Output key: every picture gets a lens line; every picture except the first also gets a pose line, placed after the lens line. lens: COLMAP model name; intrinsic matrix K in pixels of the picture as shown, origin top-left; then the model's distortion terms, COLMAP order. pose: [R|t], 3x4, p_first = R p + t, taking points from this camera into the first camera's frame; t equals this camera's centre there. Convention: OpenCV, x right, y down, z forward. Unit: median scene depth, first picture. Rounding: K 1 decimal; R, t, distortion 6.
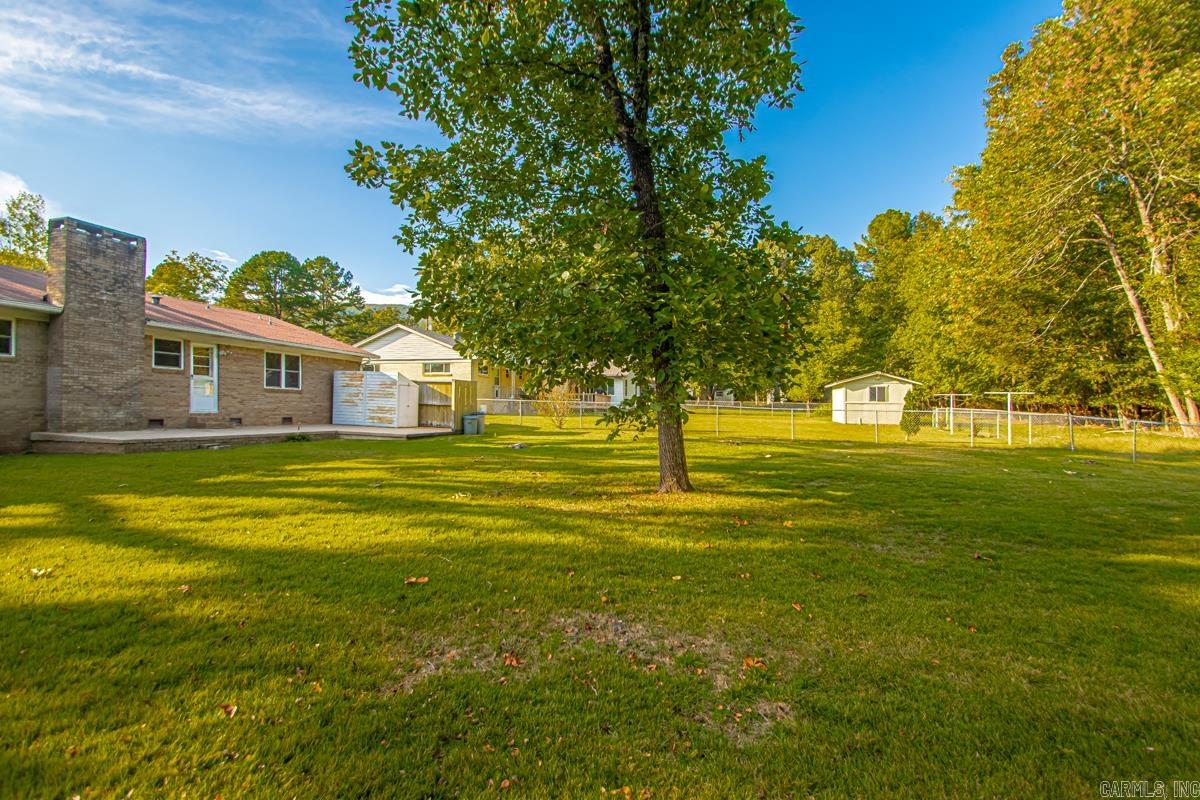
lens RADIAL K [[540.5, 0, 583.9], [0, 540.5, 403.0], [0, 0, 1]] dist [0.014981, -0.016019]
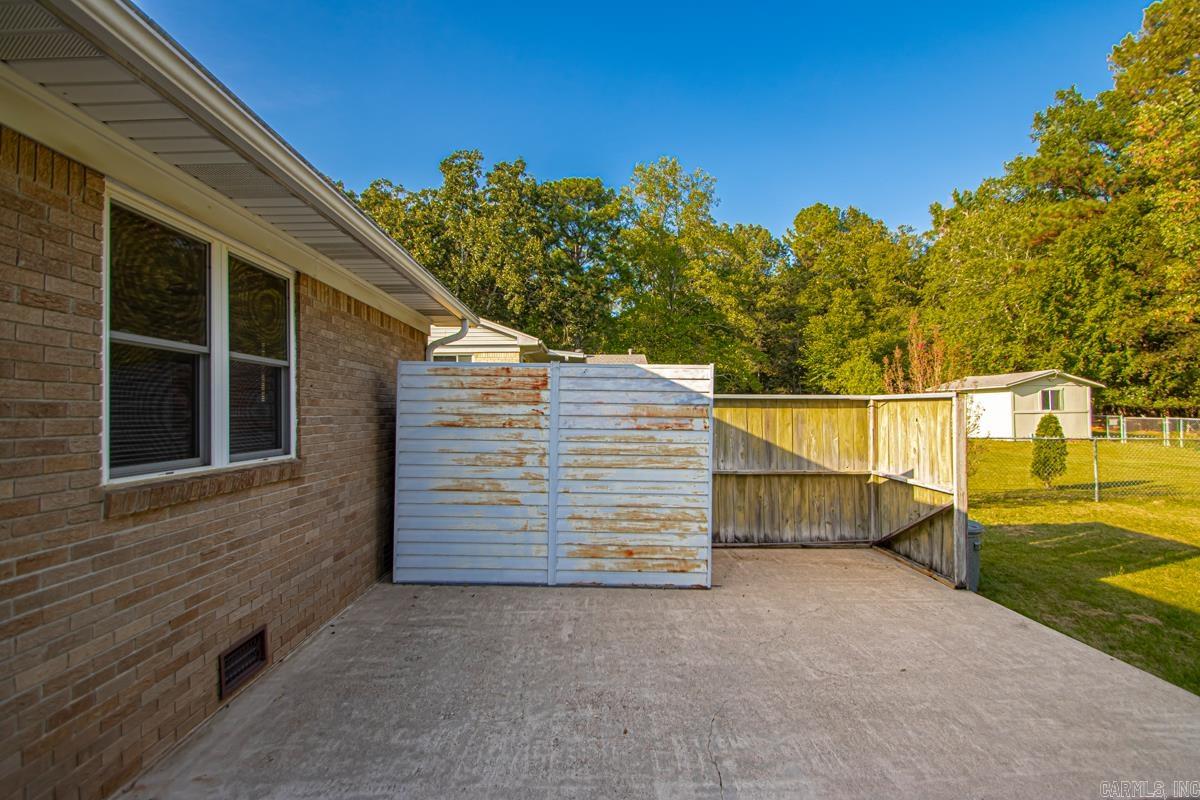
lens RADIAL K [[556.4, 0, 611.3], [0, 556.4, 405.7], [0, 0, 1]] dist [0.005249, -0.010724]
pose [[0.940184, -0.022649, 0.339915, -0.788854], [0.022565, 0.999737, 0.004199, -0.066727], [-0.339920, 0.003722, 0.940447, 1.270346]]
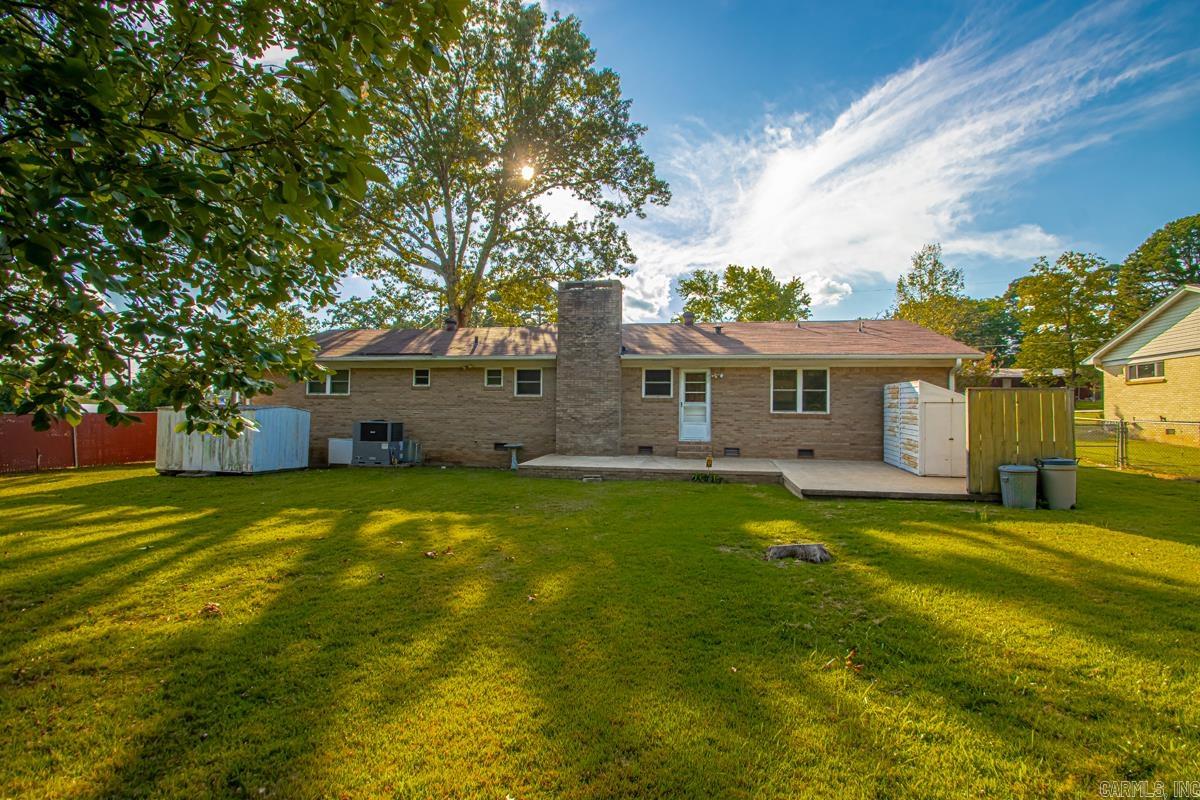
lens RADIAL K [[556.4, 0, 611.3], [0, 556.4, 405.7], [0, 0, 1]] dist [0.005249, -0.010724]
pose [[0.150346, -0.030975, -0.988148, 0.329796], [0.000927, 0.999513, -0.031190, -0.018760], [0.988633, 0.003773, 0.150301, 0.947187]]
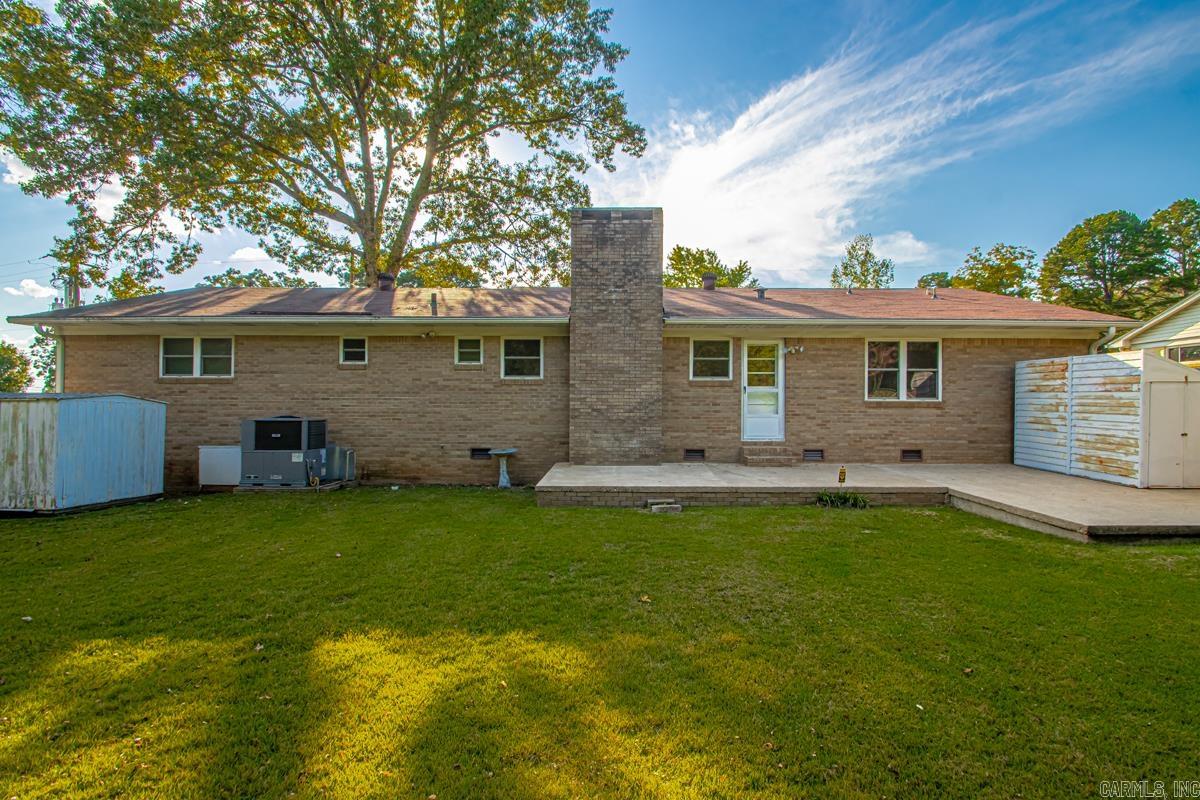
lens RADIAL K [[574.6, 0, 619.0], [0, 574.6, 408.2], [0, 0, 1]] dist [0.001717, -0.000704]
pose [[0.304720, -0.016936, -0.952291, -0.089640], [0.011699, 0.999833, -0.014038, -0.020428], [0.952370, -0.006863, 0.304867, 0.811936]]
